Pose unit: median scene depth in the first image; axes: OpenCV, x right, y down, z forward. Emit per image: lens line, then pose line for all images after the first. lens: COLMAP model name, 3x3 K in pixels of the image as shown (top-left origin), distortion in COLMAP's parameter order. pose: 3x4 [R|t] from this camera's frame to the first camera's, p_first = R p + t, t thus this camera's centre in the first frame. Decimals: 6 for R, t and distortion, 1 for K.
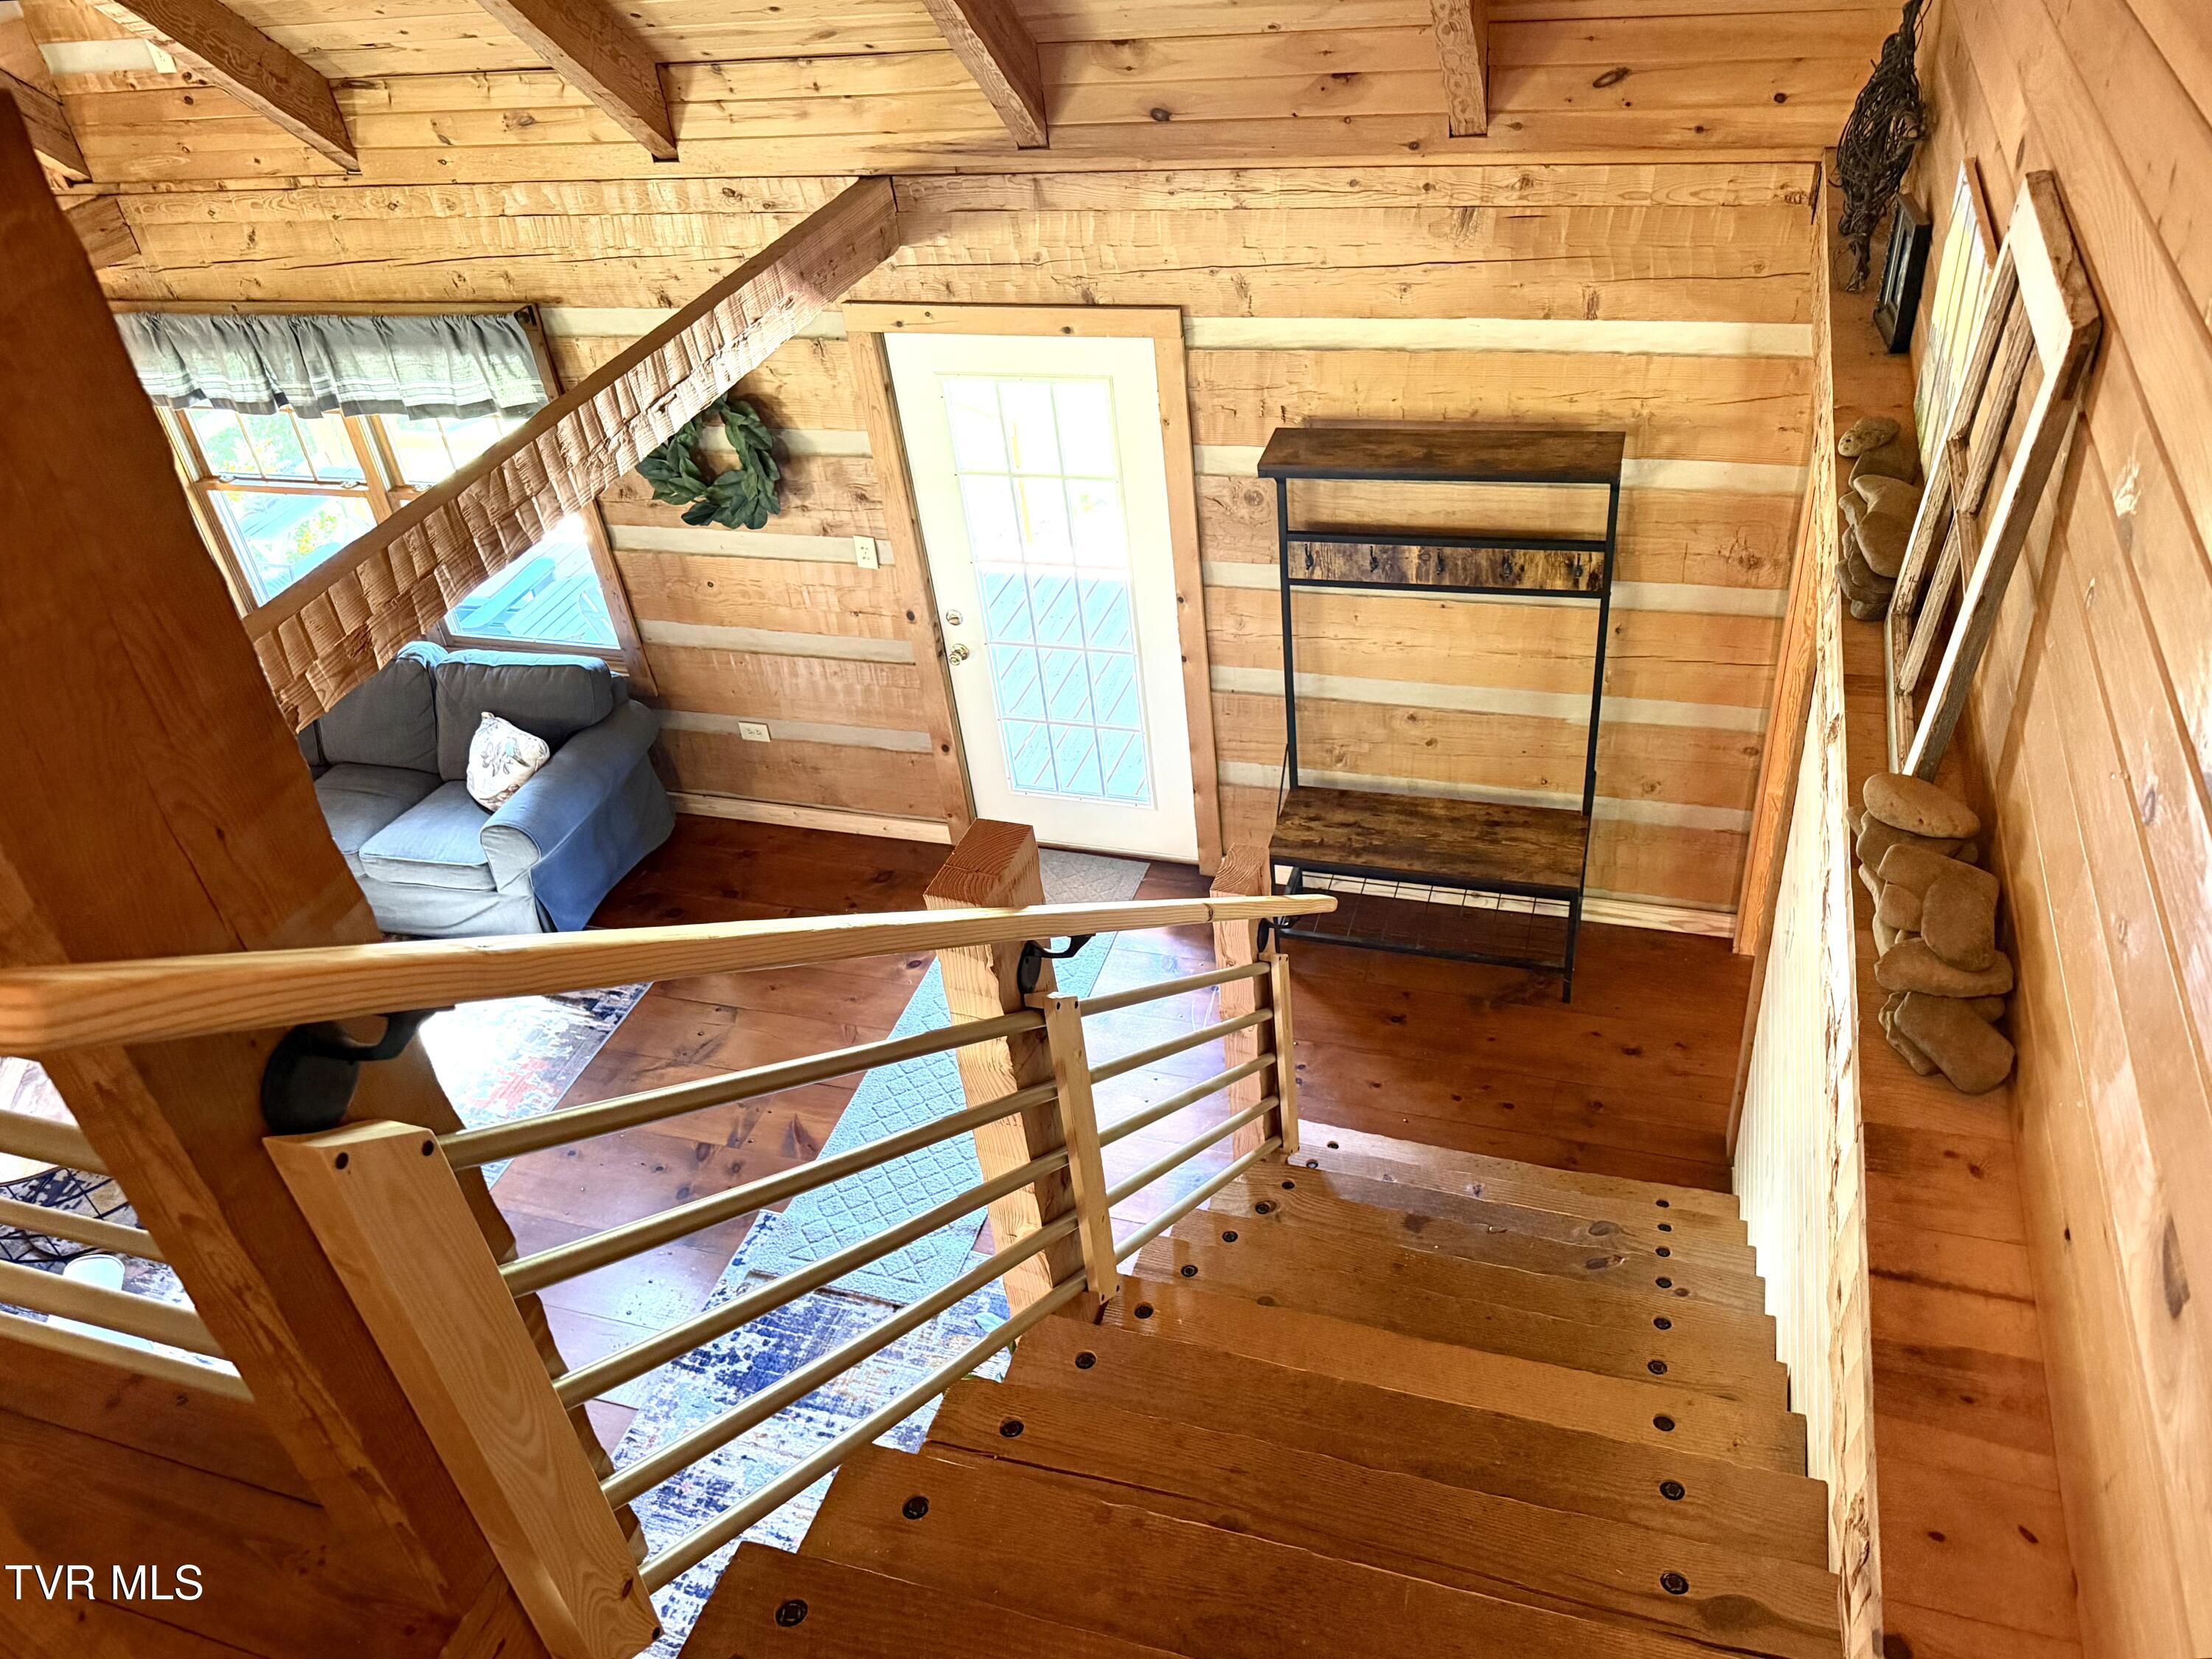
lens RADIAL K [[1660.0, 0, 1114.1], [0, 1660.0, 830.7], [0, 0, 1]] dist [0.047899, -0.057756]
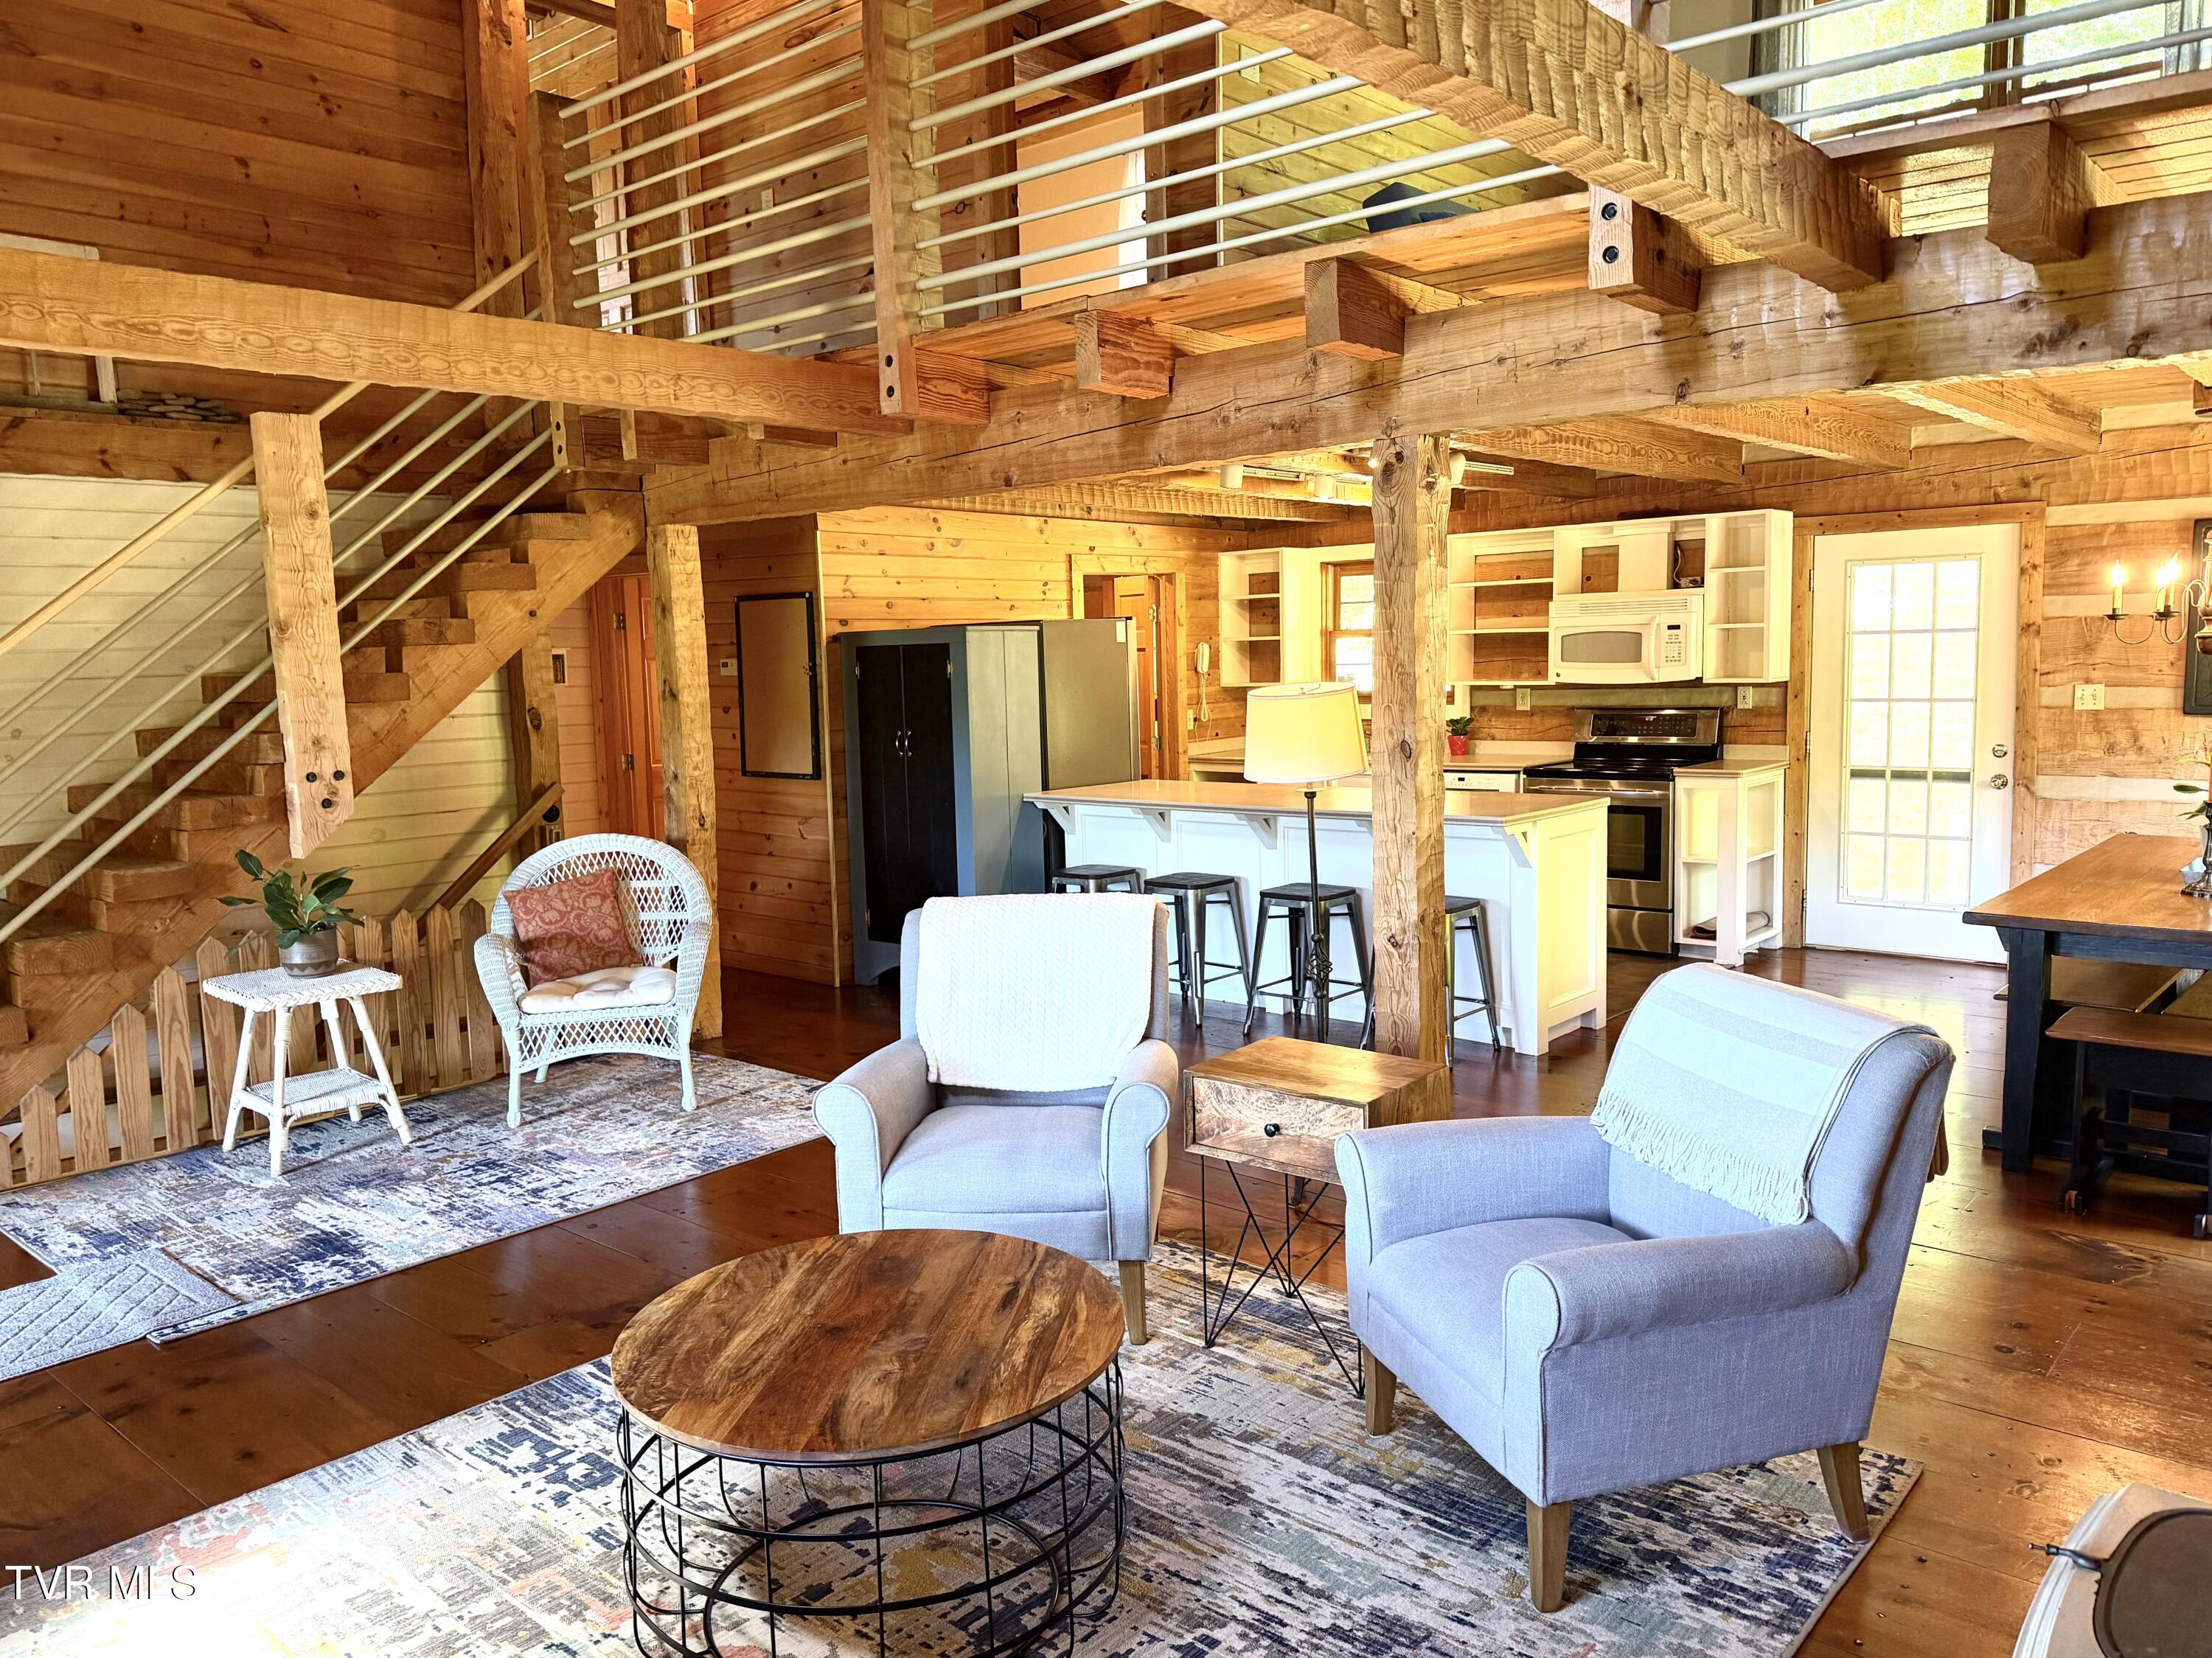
lens RADIAL K [[1576.3, 0, 1105.6], [0, 1576.3, 815.7], [0, 0, 1]] dist [0.066466, -0.086365]
pose [[-0.914192, 0.080976, 0.397110, -0.839385], [0.324062, 0.734480, 0.596257, -0.228107], [-0.243387, 0.673782, -0.697697, 1.121899]]
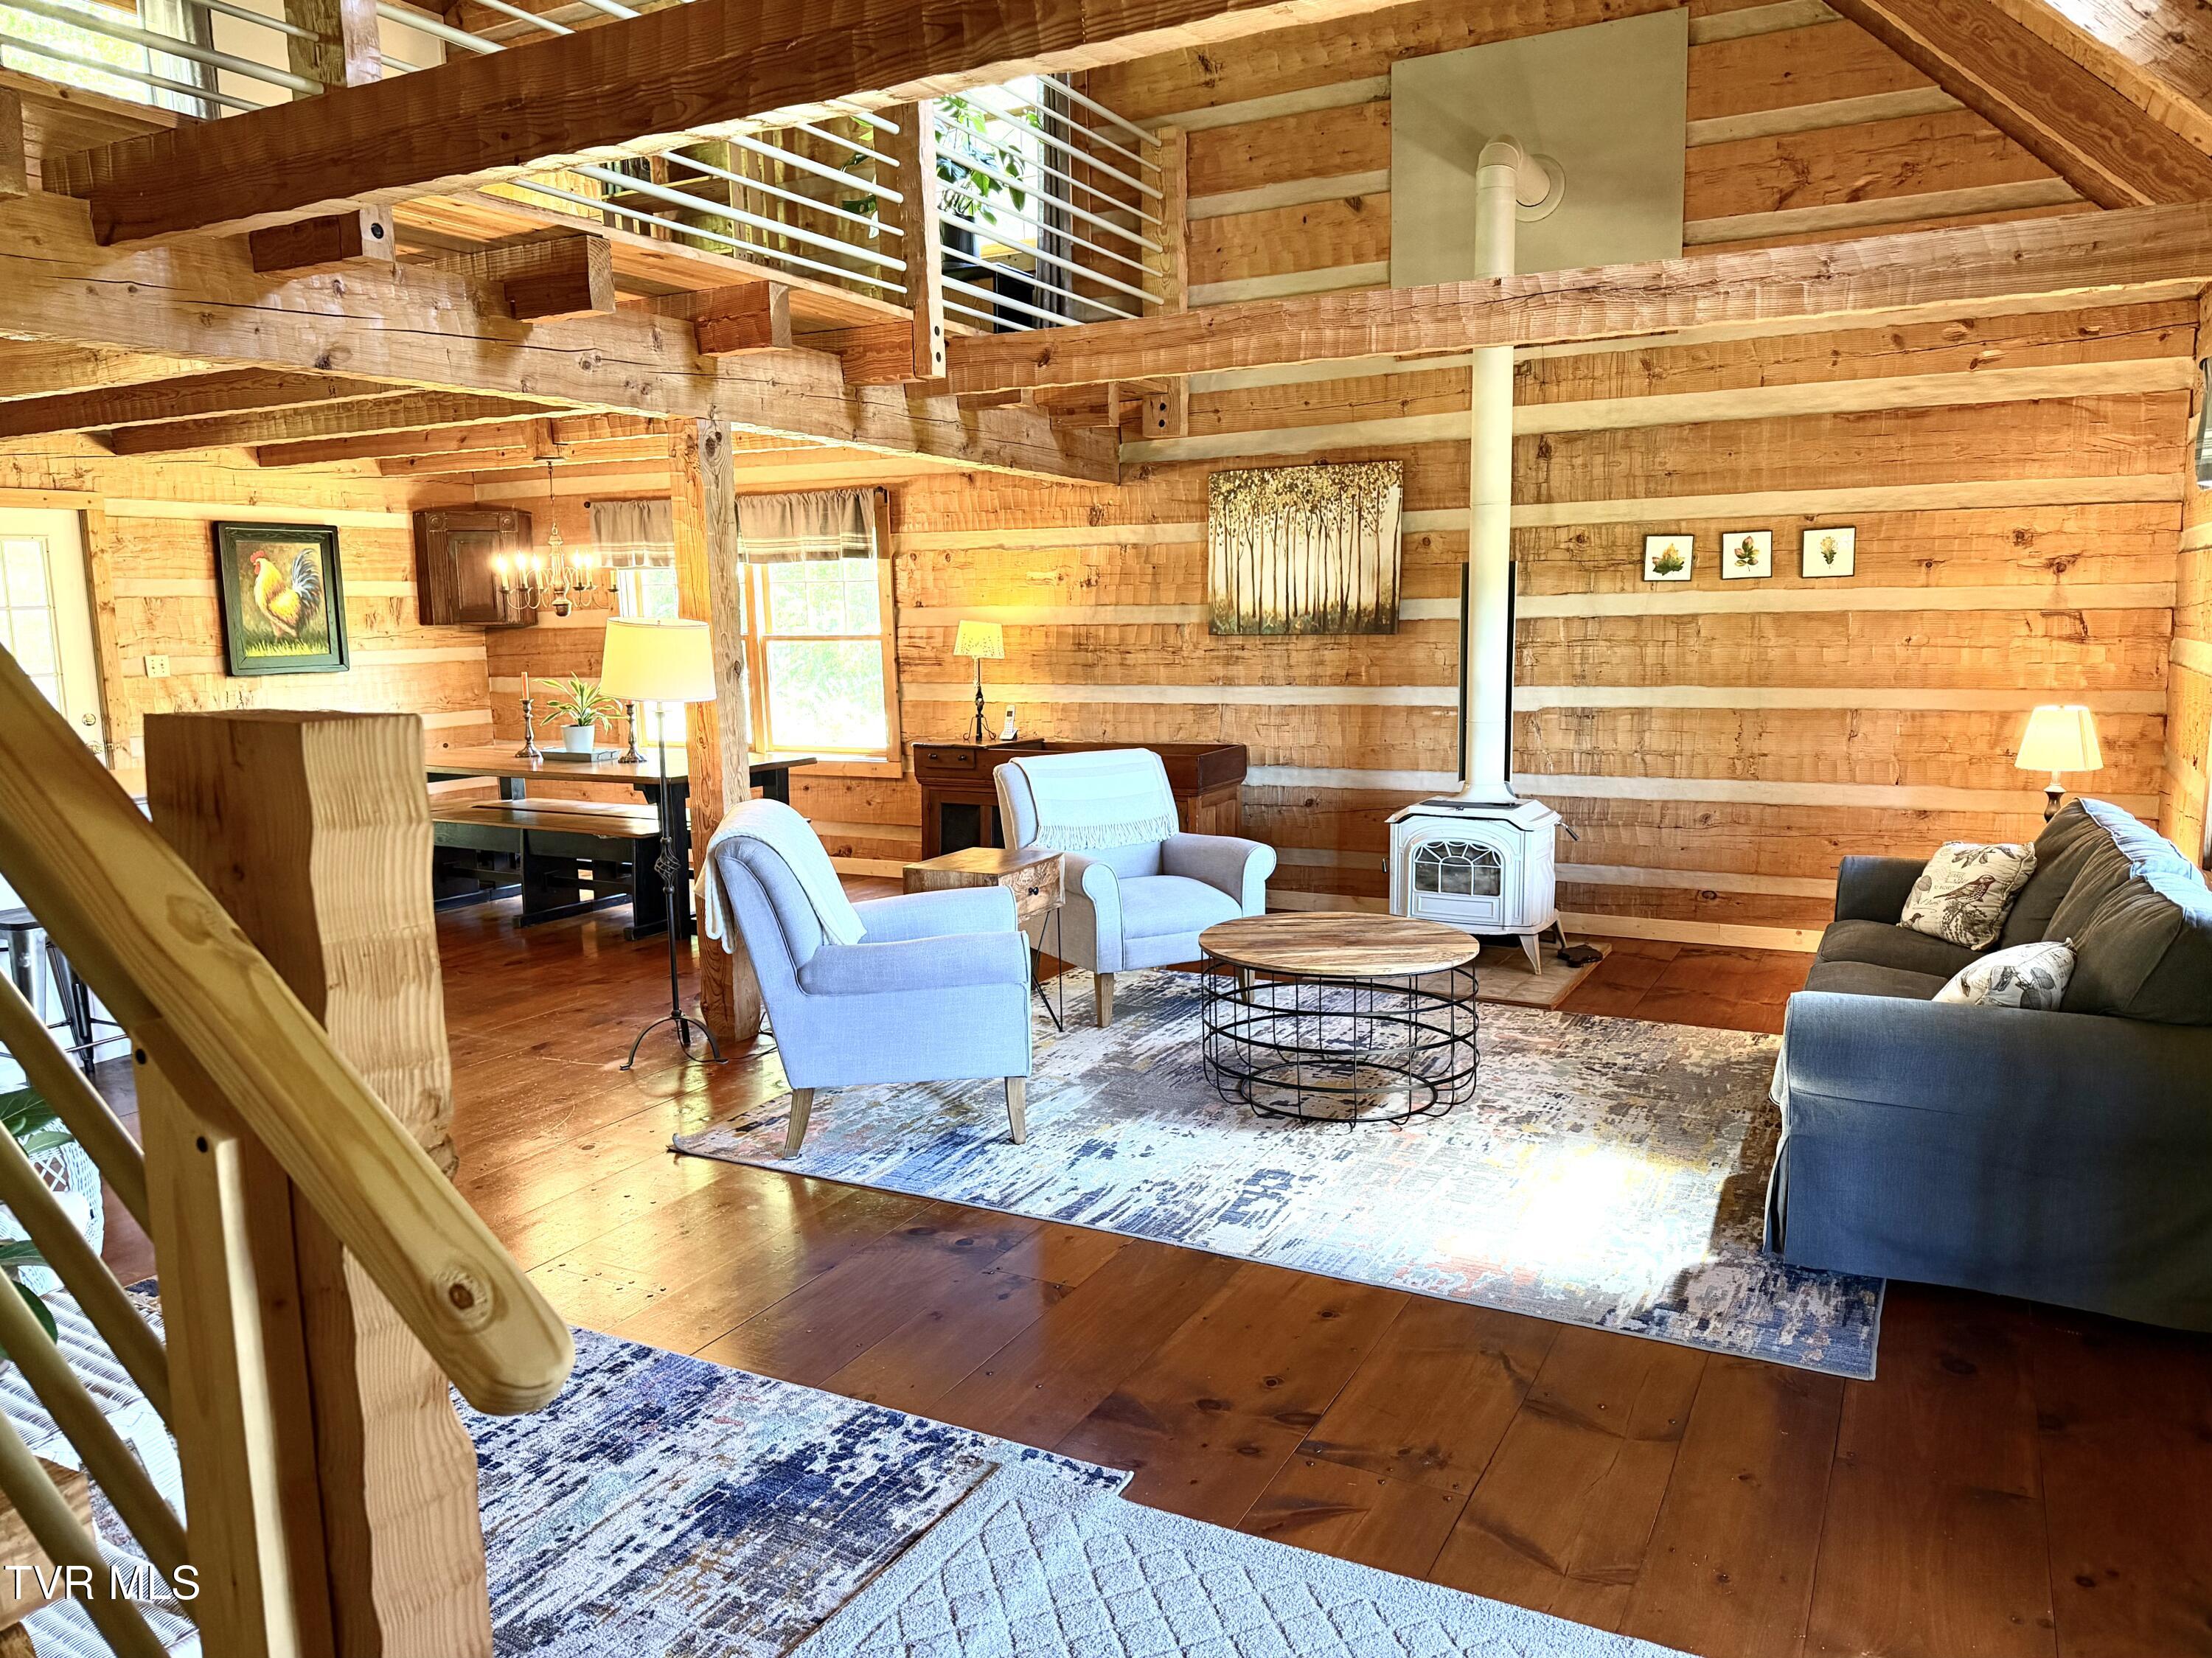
lens RADIAL K [[1576.3, 0, 1083.4], [0, 1576.3, 814.5], [0, 0, 1]] dist [0.066466, -0.086365]
pose [[-0.180887, 0.230193, -0.956186, 0.228136], [-0.552278, 0.780691, 0.292421, -0.082969], [0.813799, 0.580976, -0.014086, 0.777810]]
